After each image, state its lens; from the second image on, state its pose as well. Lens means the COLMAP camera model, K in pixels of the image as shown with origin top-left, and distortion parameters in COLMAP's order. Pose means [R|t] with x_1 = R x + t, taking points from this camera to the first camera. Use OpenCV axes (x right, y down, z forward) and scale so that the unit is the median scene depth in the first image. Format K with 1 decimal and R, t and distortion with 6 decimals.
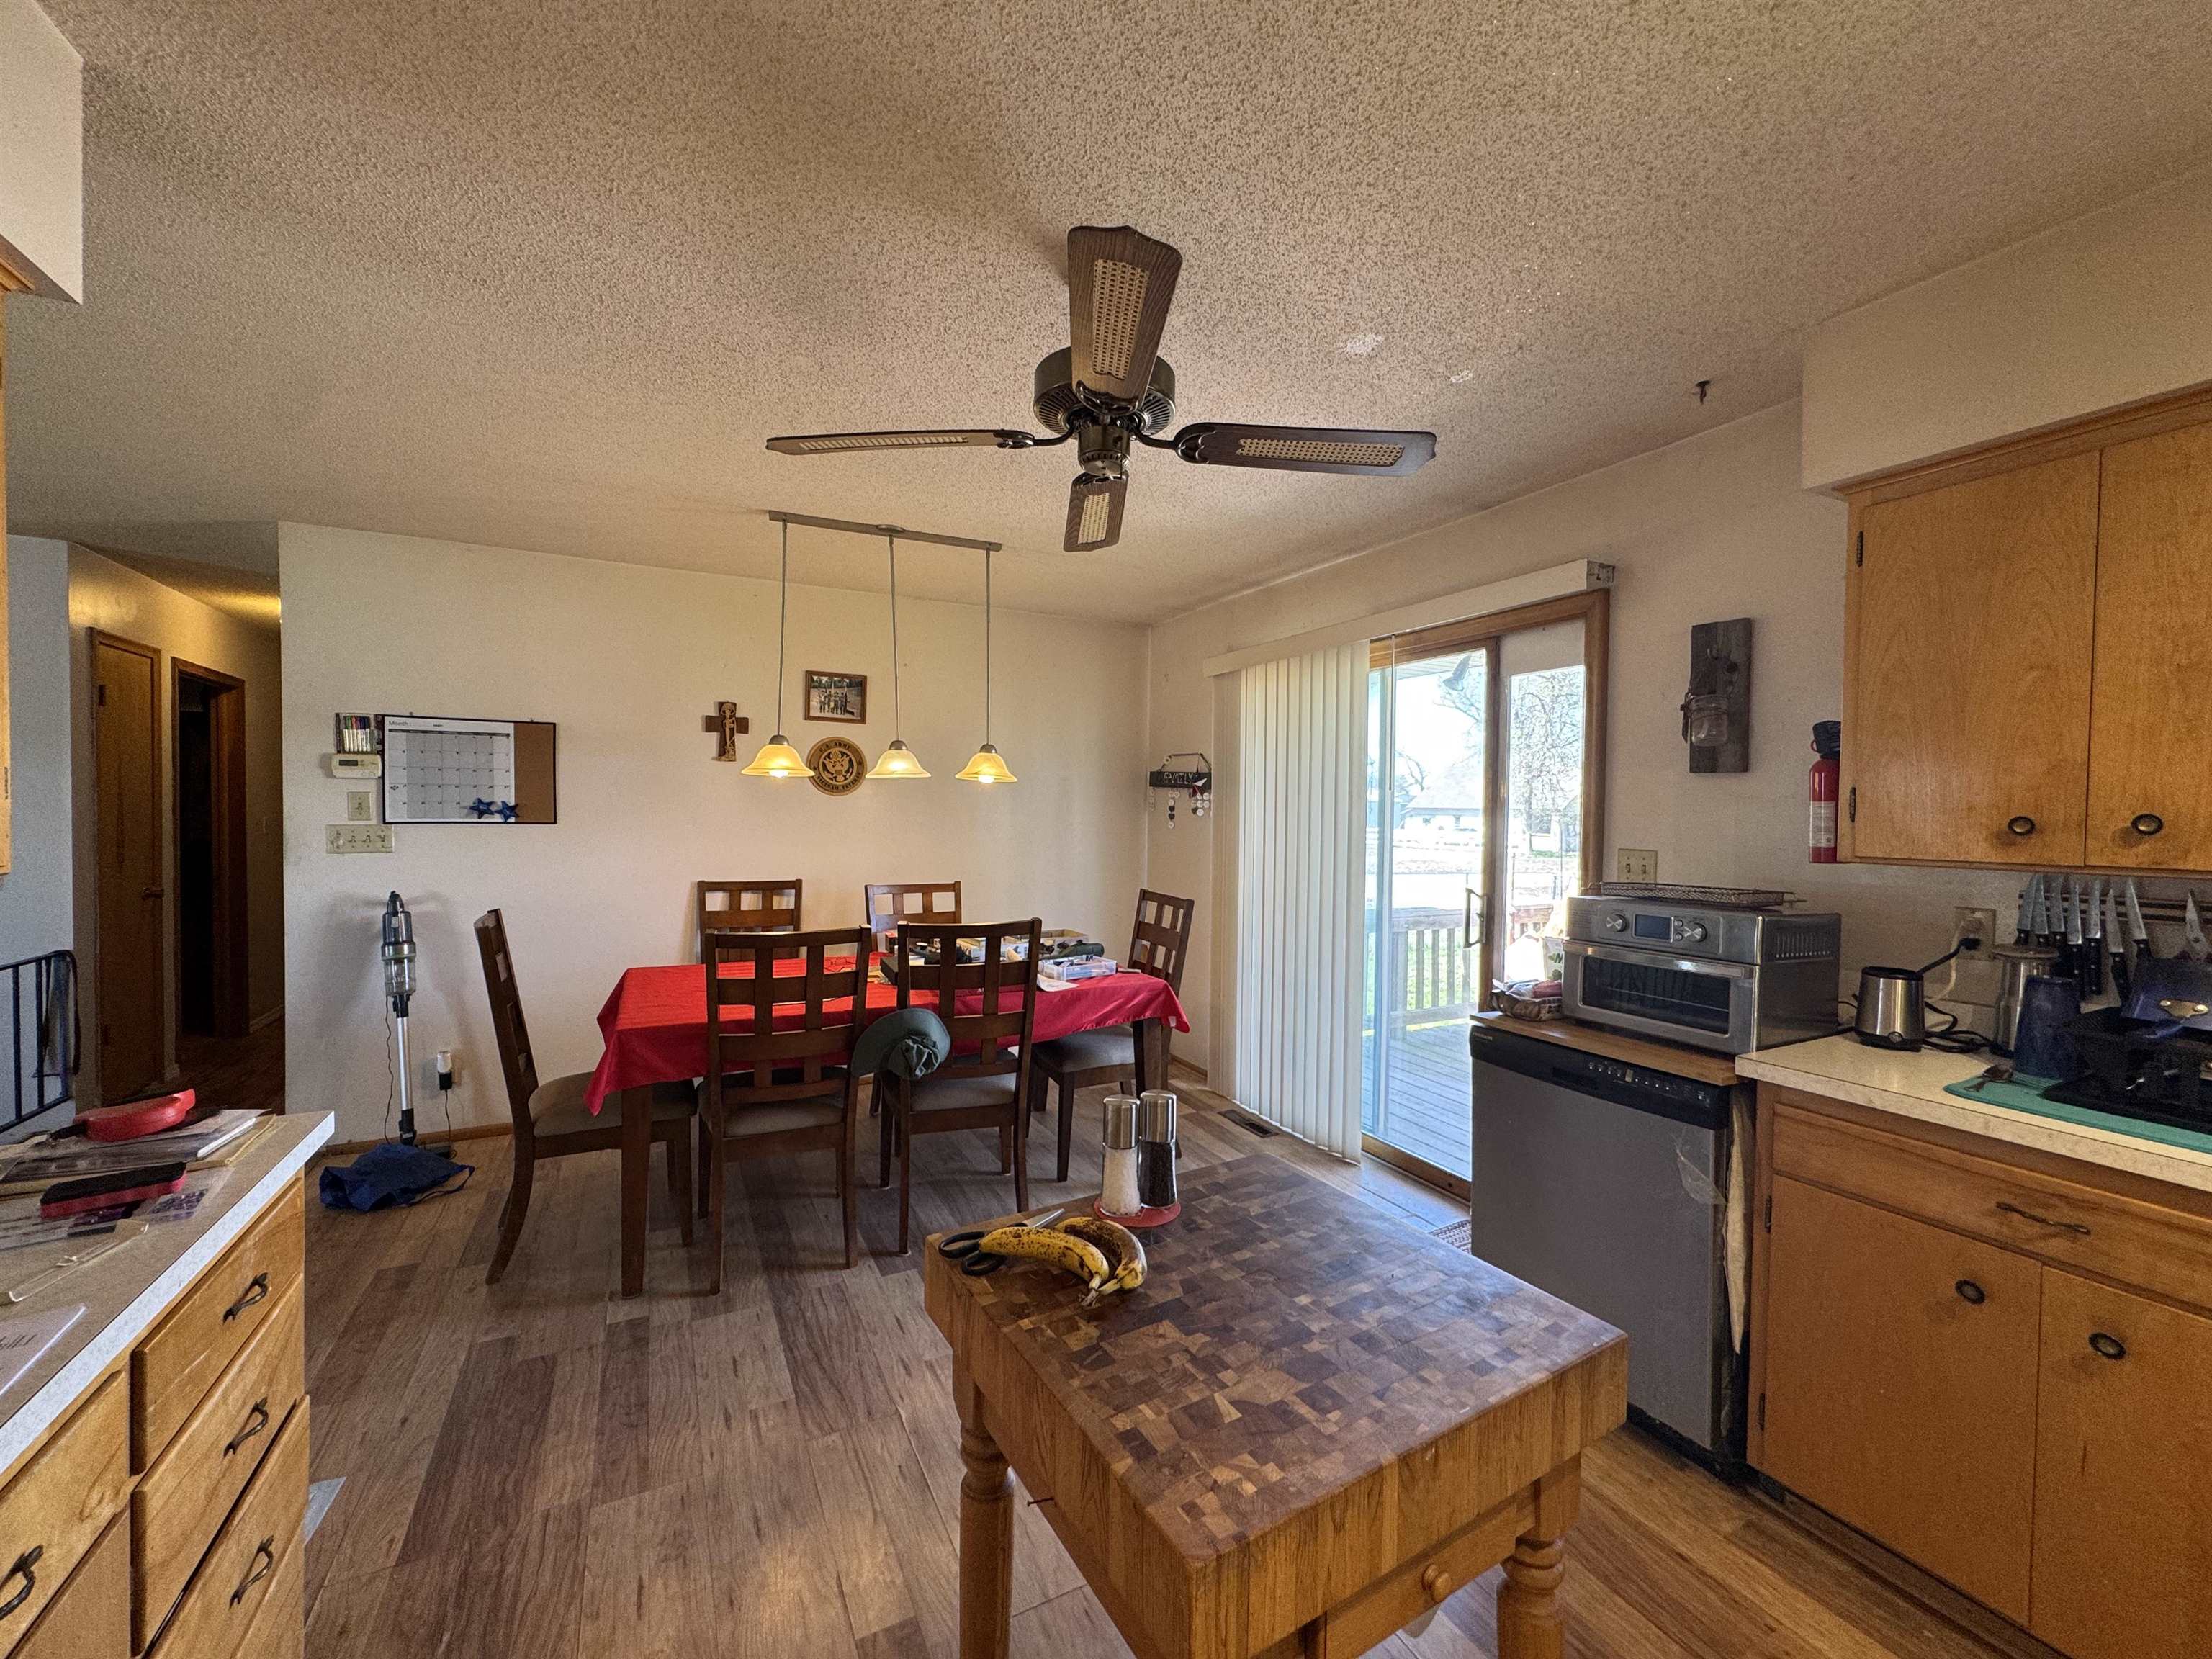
lens RADIAL K [[880.3, 0, 1106.0], [0, 880.3, 829.5], [0, 0, 1]] dist [-0.001596, 0.000107]
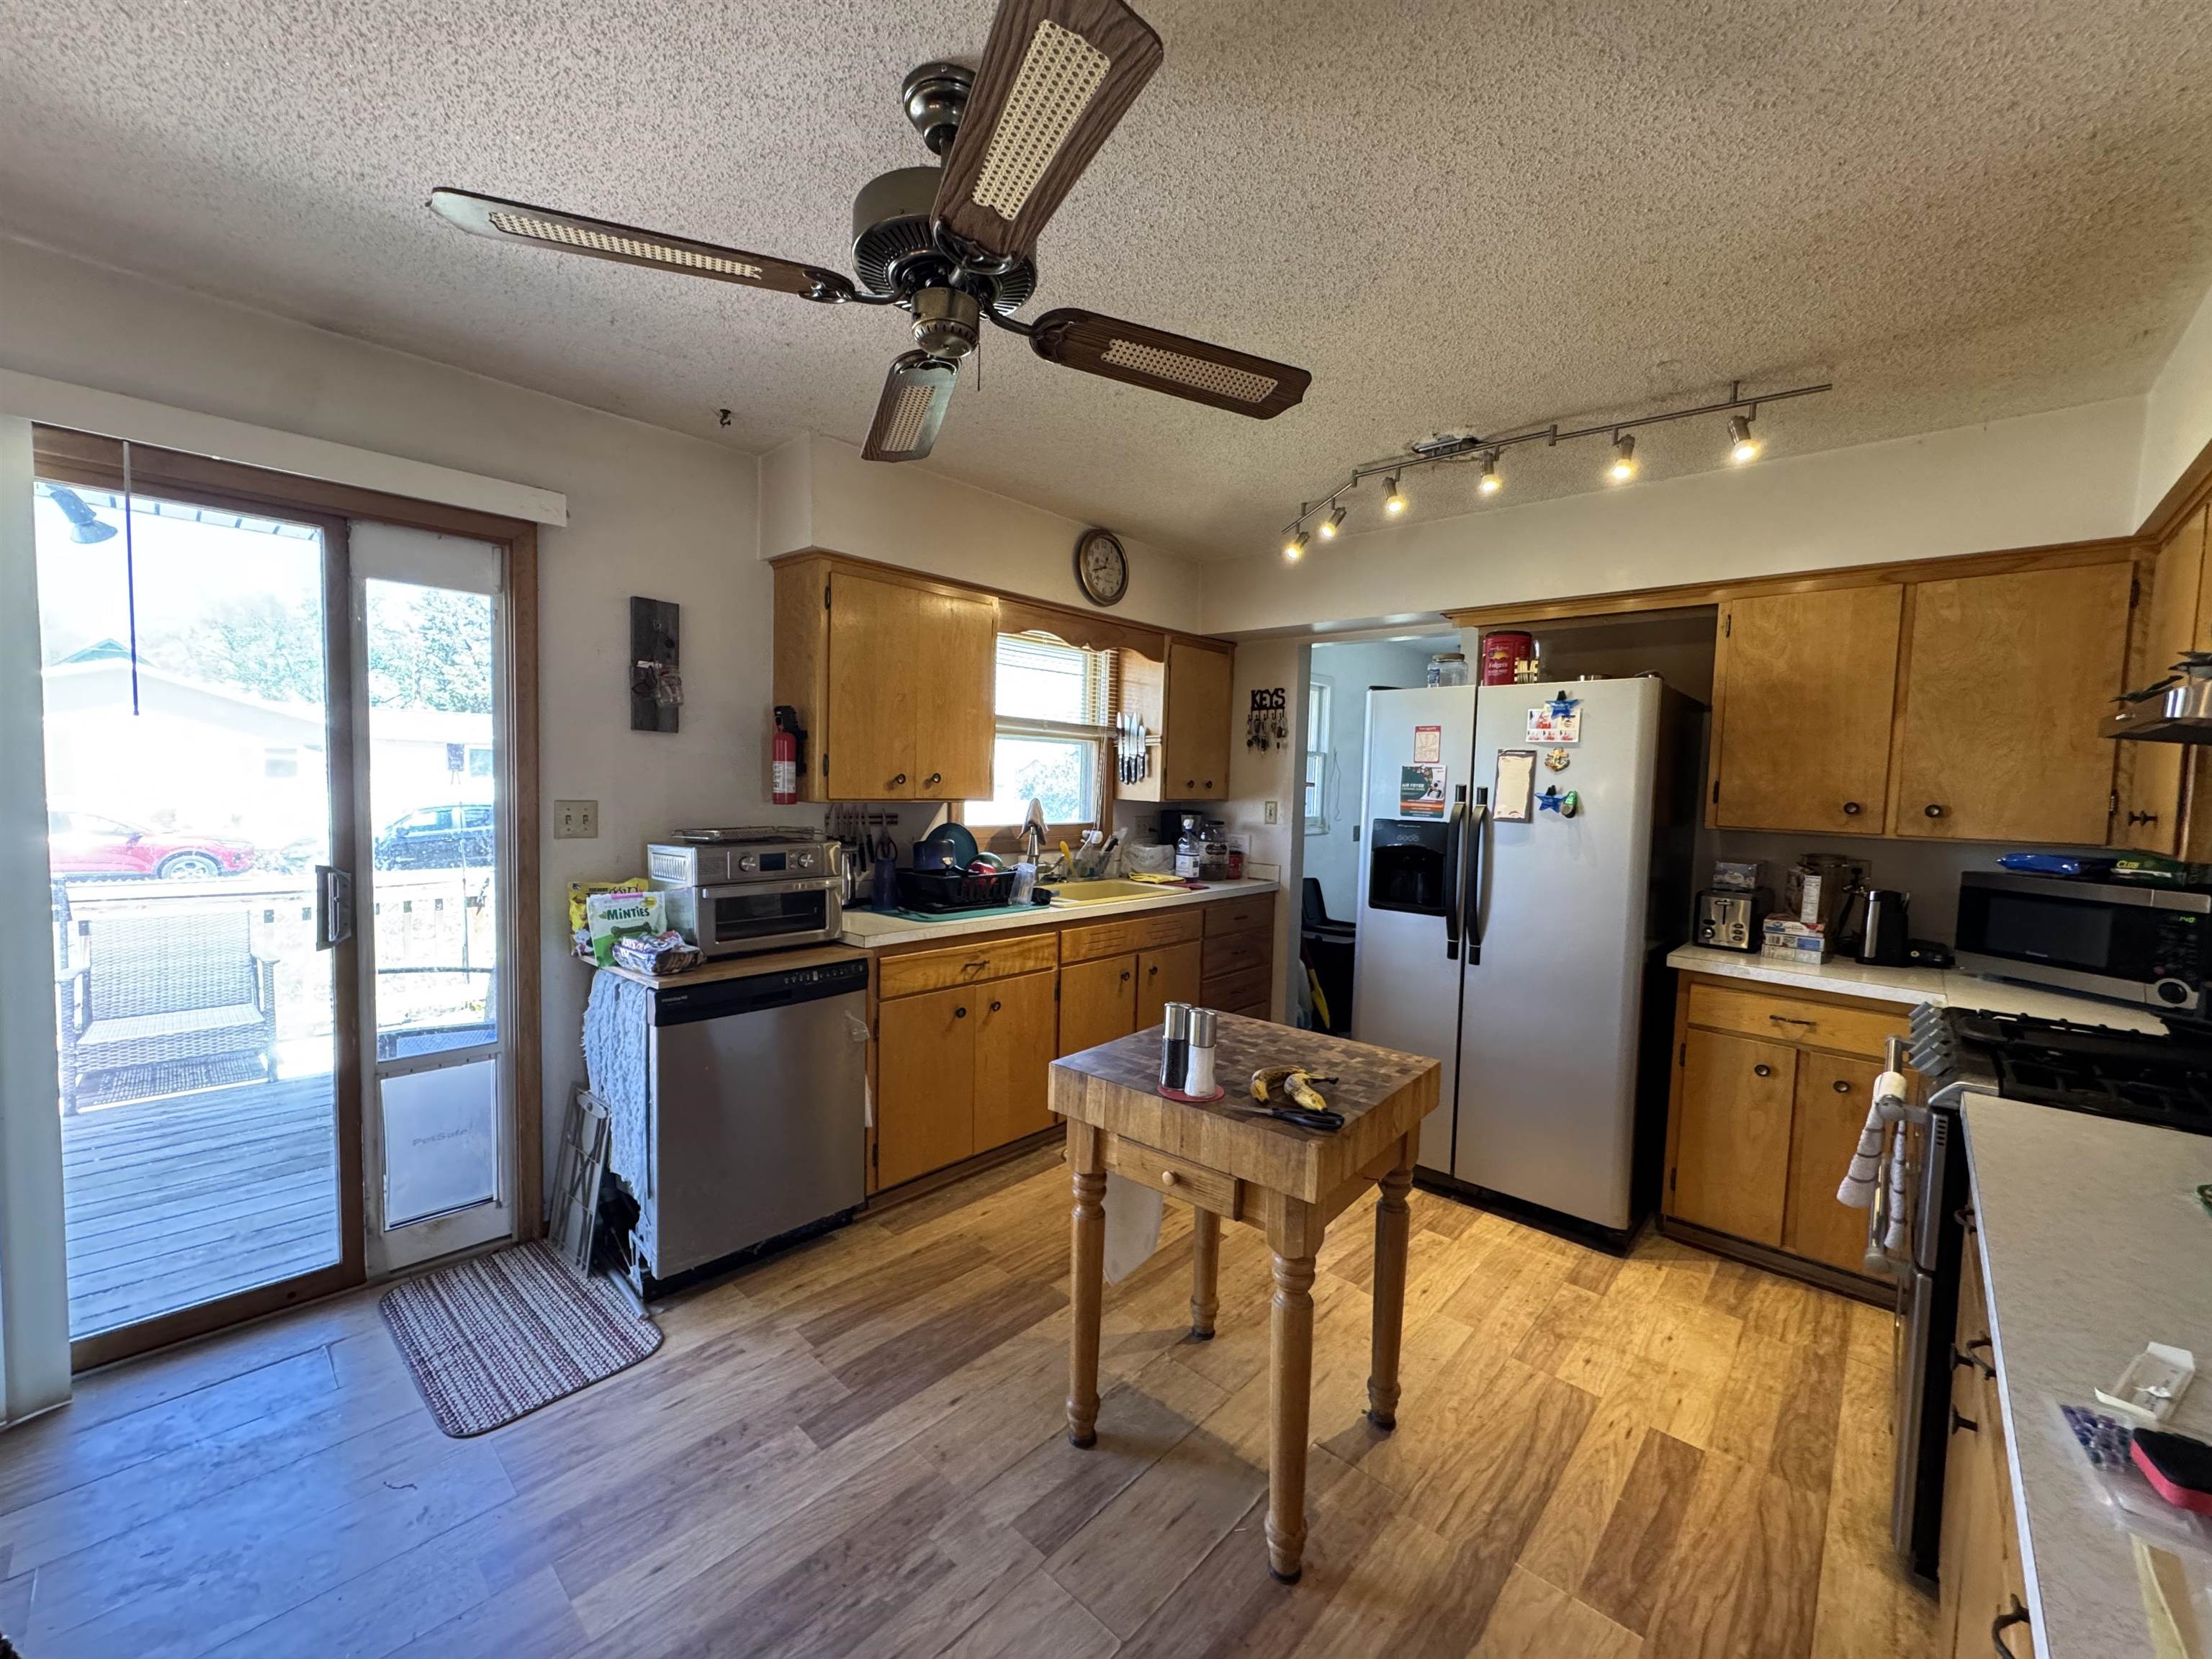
lens RADIAL K [[880.3, 0, 1106.0], [0, 880.3, 829.5], [0, 0, 1]] dist [-0.001596, 0.000107]
pose [[-0.344318, -0.076774, 0.935709, -0.700270], [-0.010732, 0.996908, 0.077846, -0.037291], [-0.938792, 0.016762, -0.344077, 0.979504]]
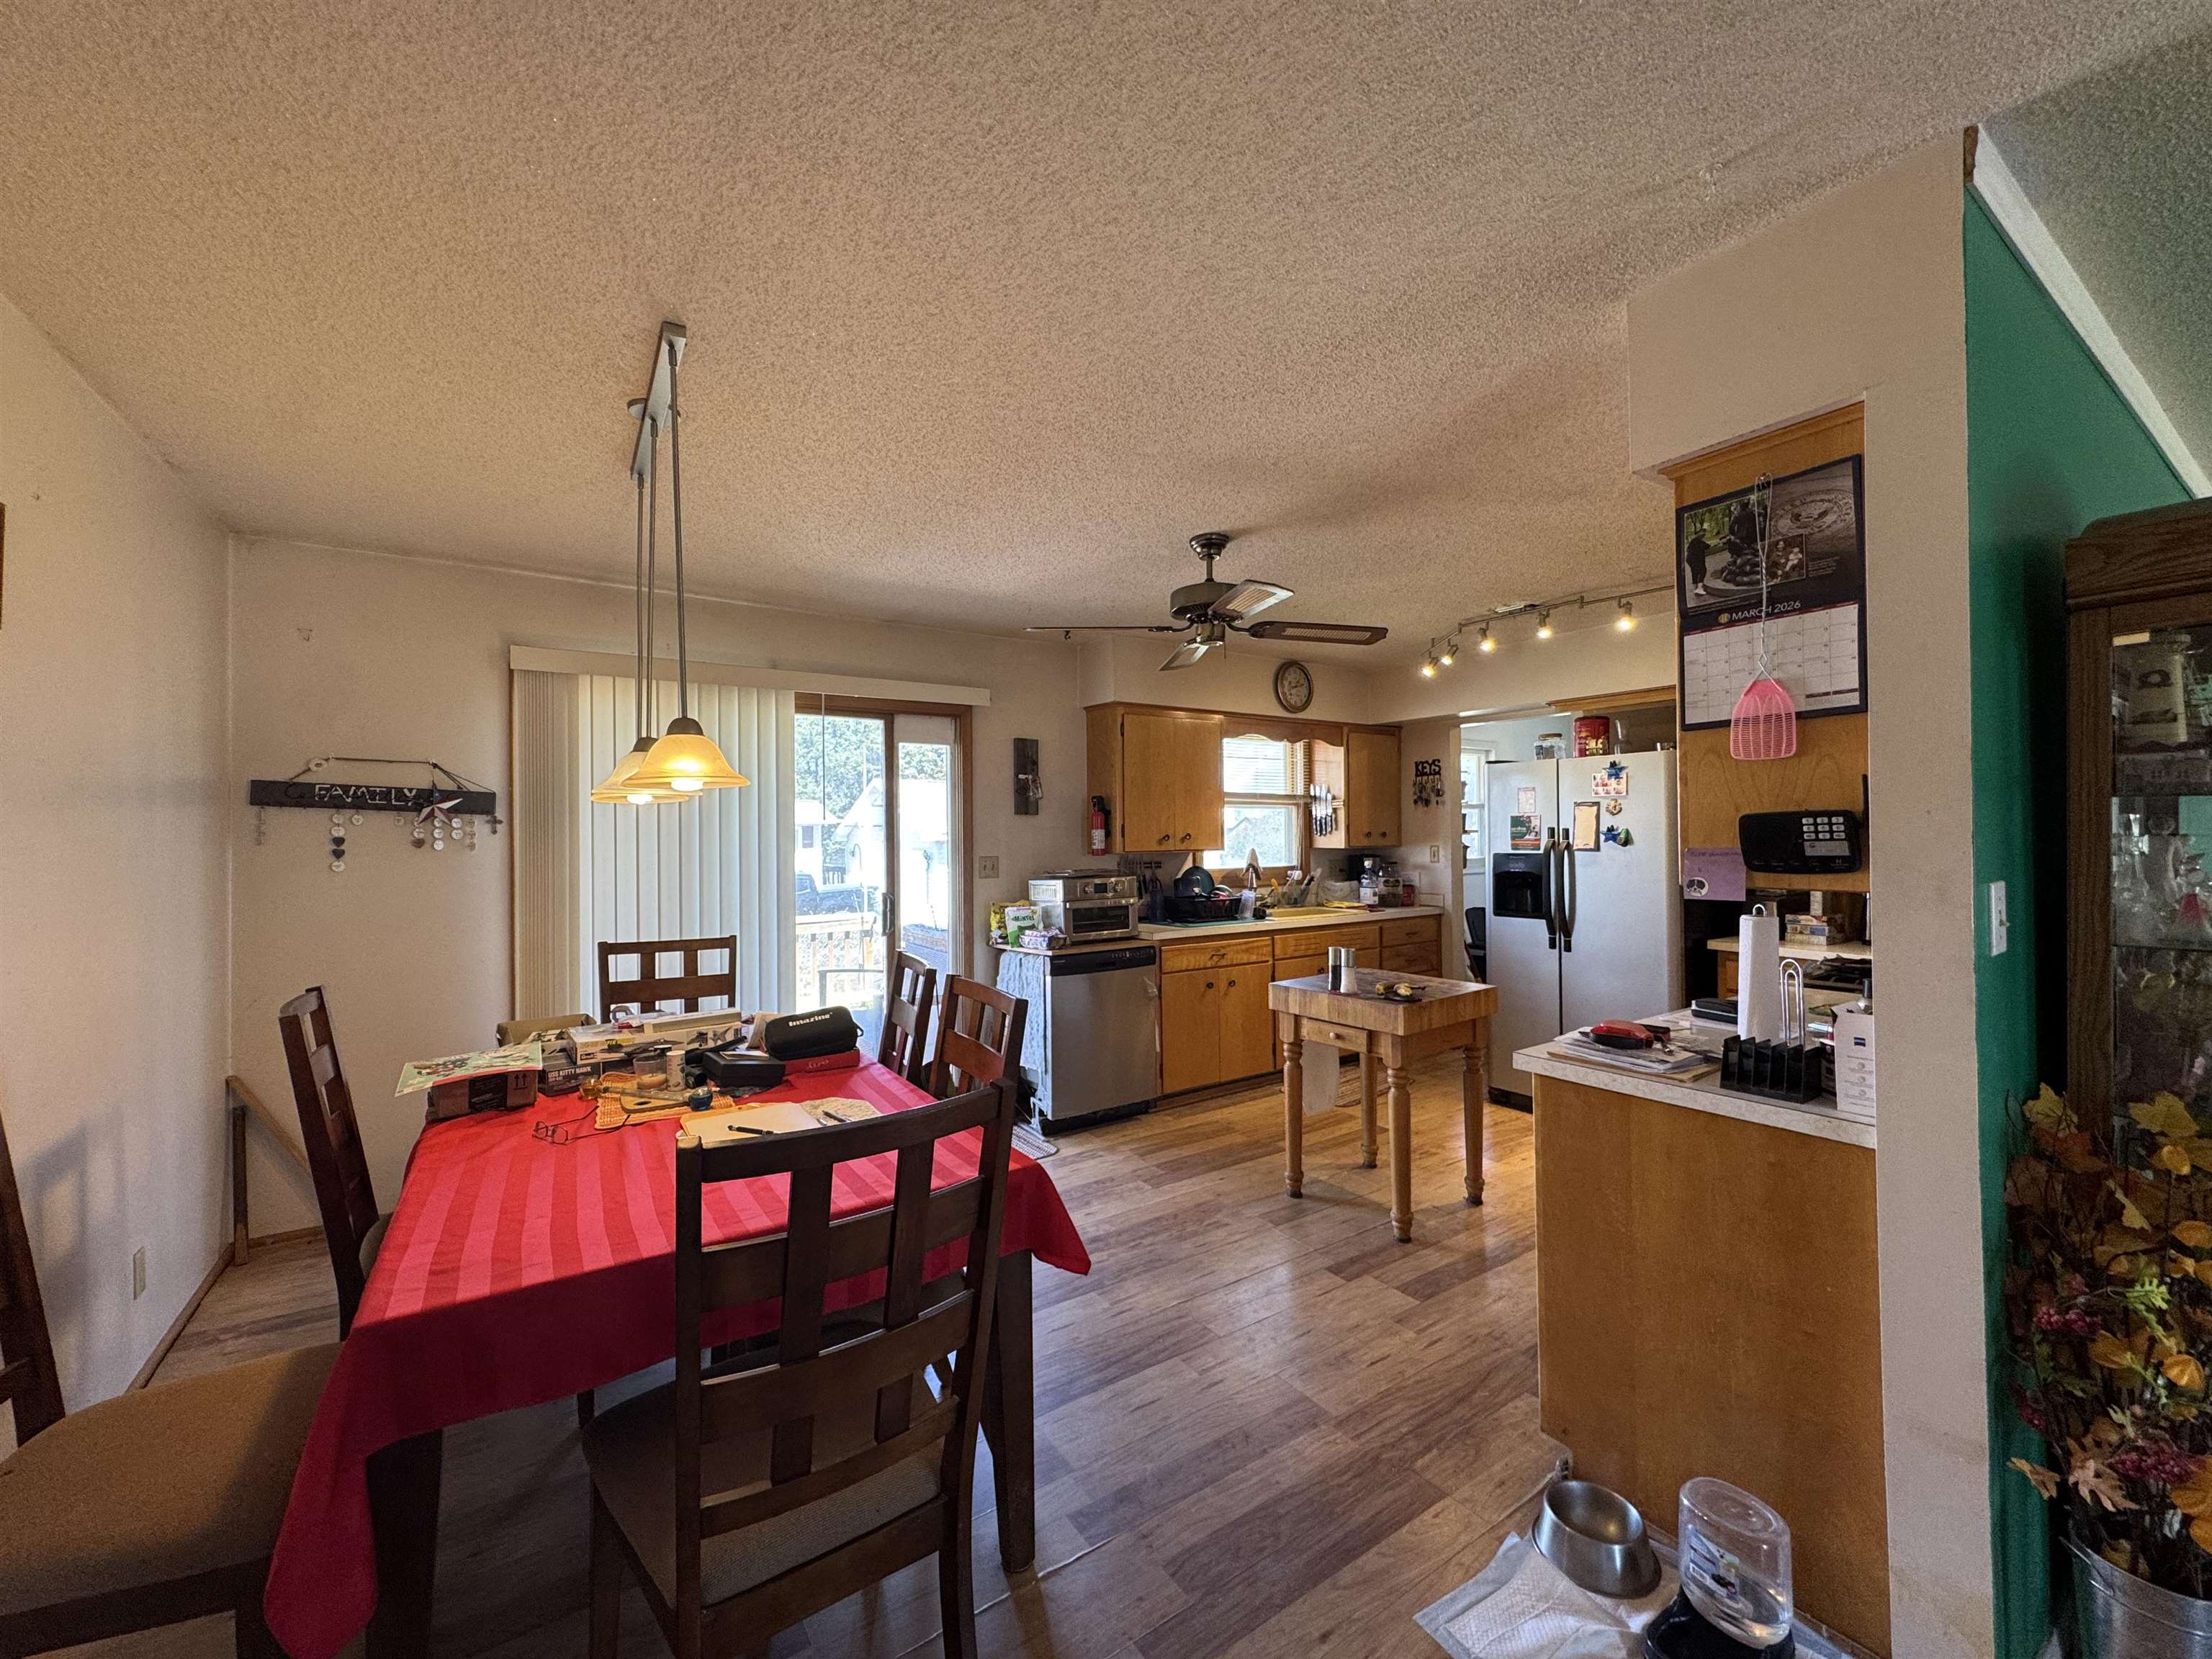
lens RADIAL K [[884.2, 0, 1106.0], [0, 884.2, 829.5], [0, 0, 1]] dist [-0.001702, 0.000000]
pose [[-0.115709, -0.003727, 0.993276, -1.502569], [0.030840, 0.999497, 0.007343, -0.046676], [-0.992804, 0.031482, -0.115536, 1.224390]]
